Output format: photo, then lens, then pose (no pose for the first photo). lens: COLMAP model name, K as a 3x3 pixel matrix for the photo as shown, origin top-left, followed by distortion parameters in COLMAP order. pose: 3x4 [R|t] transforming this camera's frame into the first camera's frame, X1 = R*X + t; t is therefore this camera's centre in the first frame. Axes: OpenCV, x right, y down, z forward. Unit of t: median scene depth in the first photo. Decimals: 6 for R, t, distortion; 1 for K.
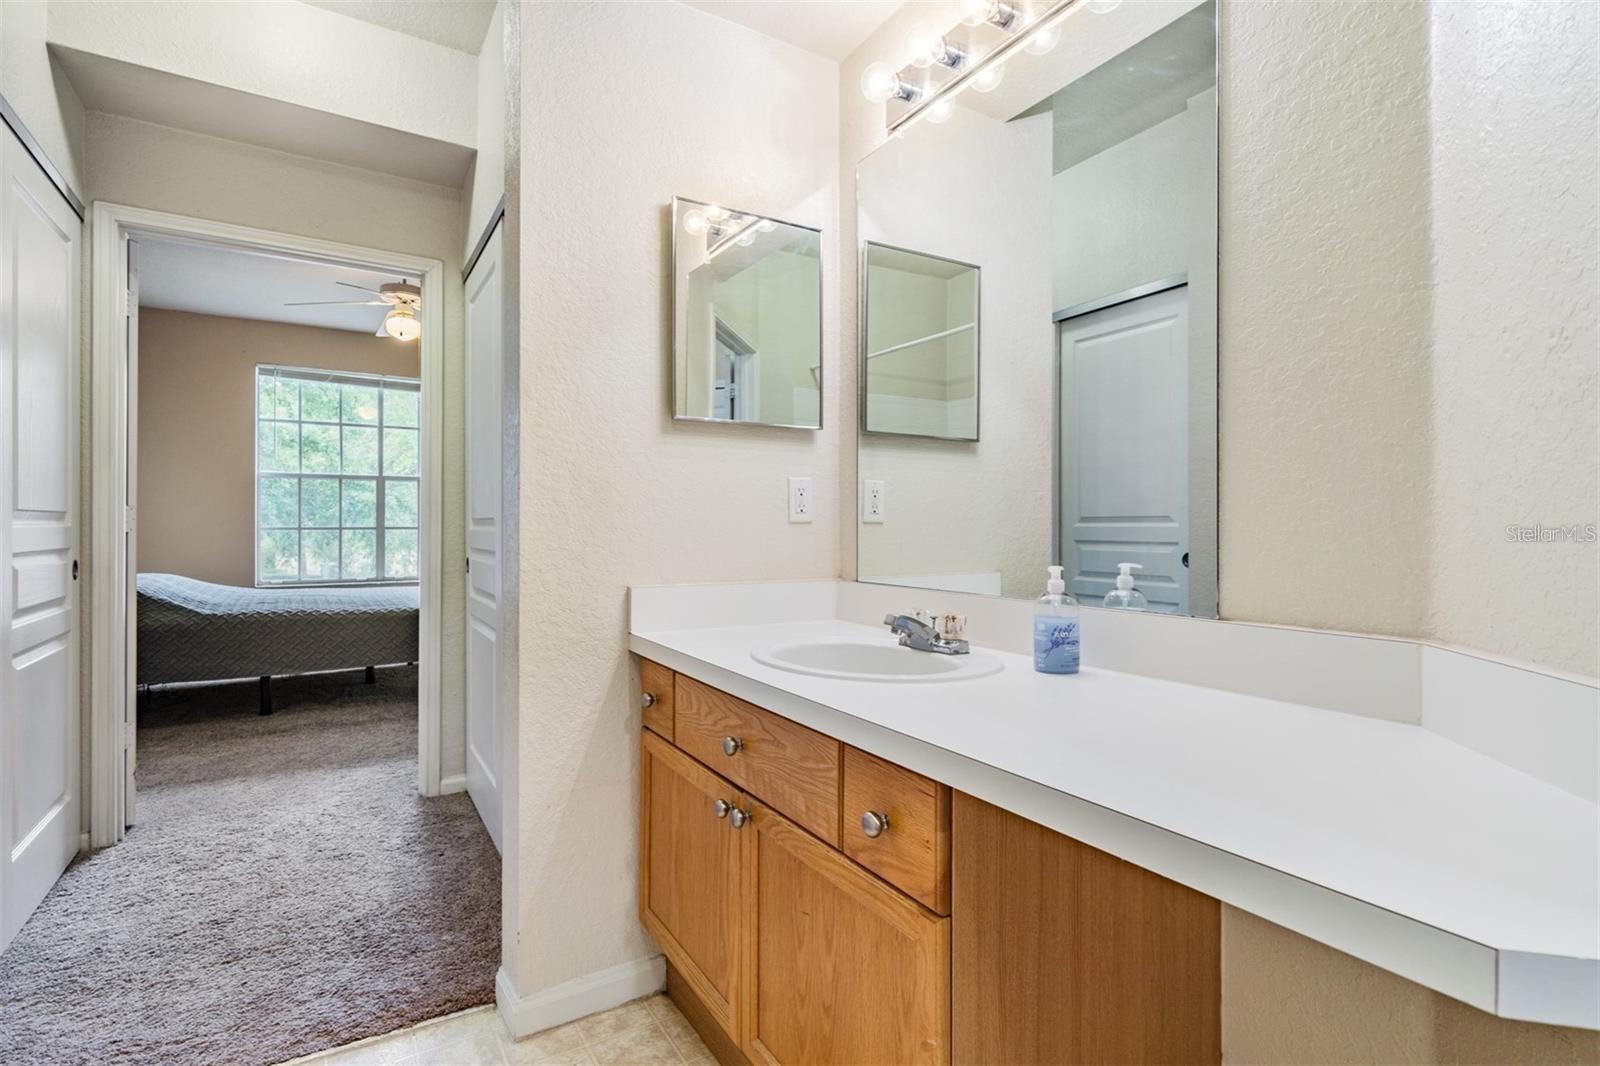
lens RADIAL K [[773.9, 0, 801.2], [0, 773.9, 534.8], [0, 0, 1]] dist [0.002545, 0.001337]
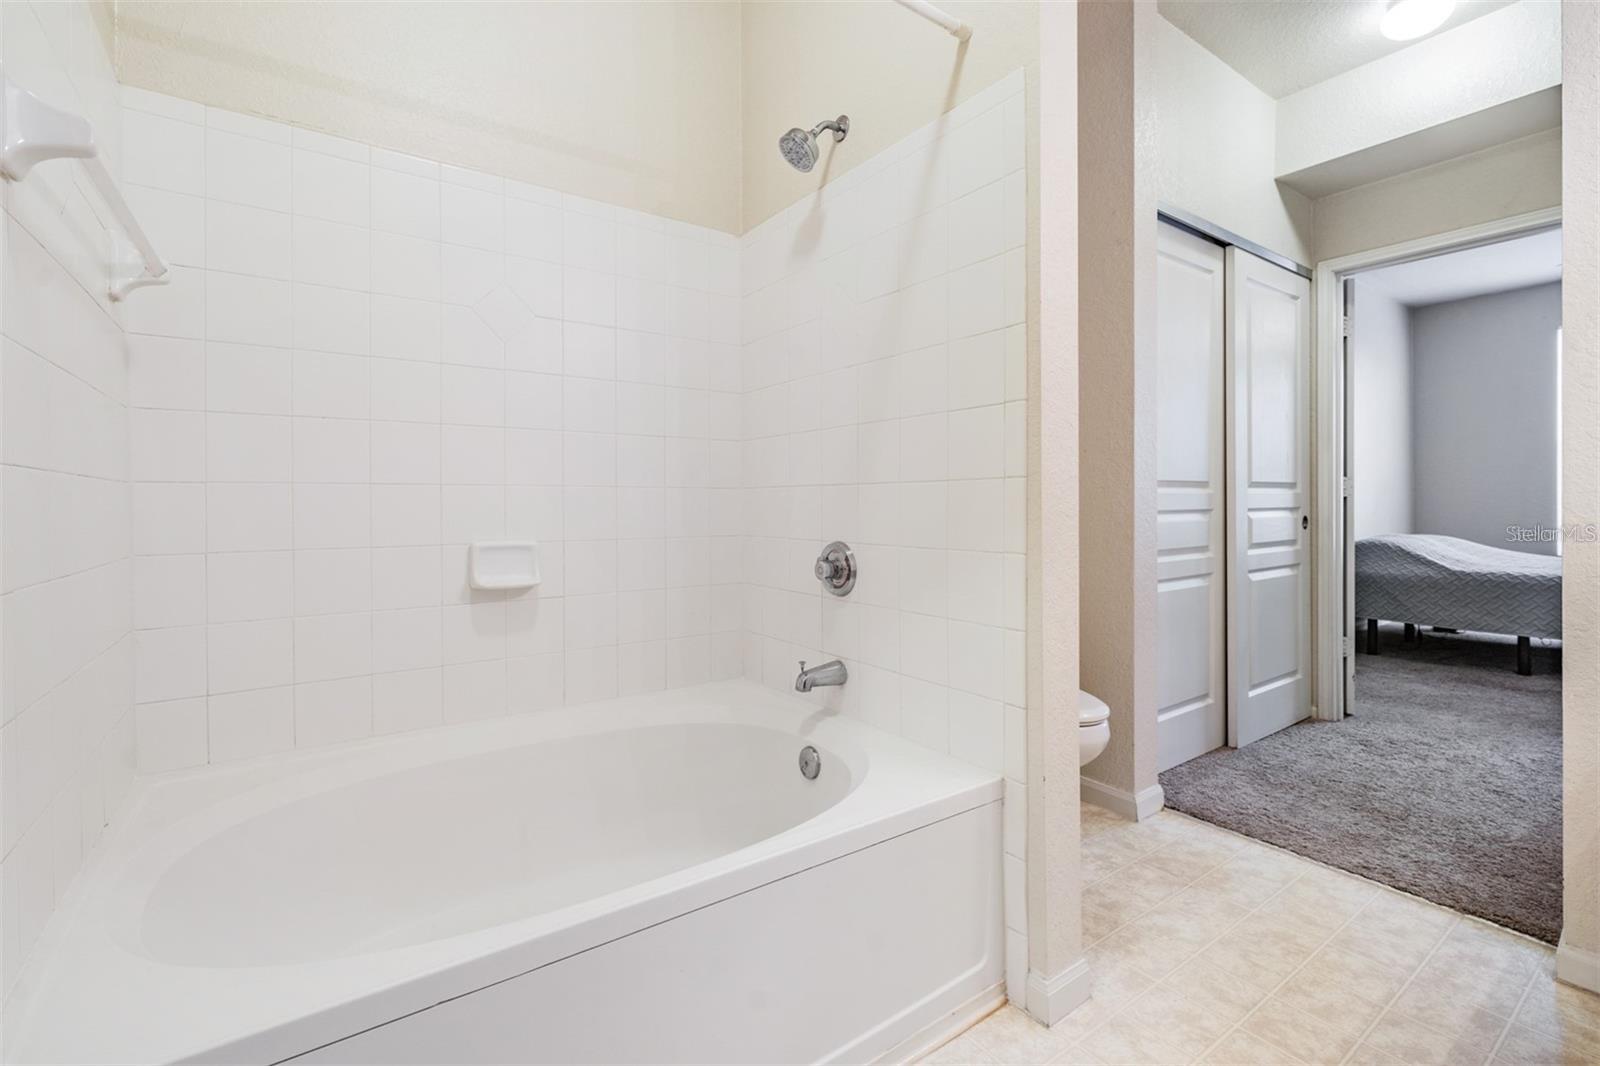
lens RADIAL K [[719.6, 0, 802.3], [0, 719.6, 523.3], [0, 0, 1]] dist [0.000489, -0.000857]
pose [[0.071842, 0.013791, -0.997321, 0.370286], [0.005460, 0.999884, 0.014220, 0.024161], [0.997401, -0.006467, 0.071758, -0.041902]]
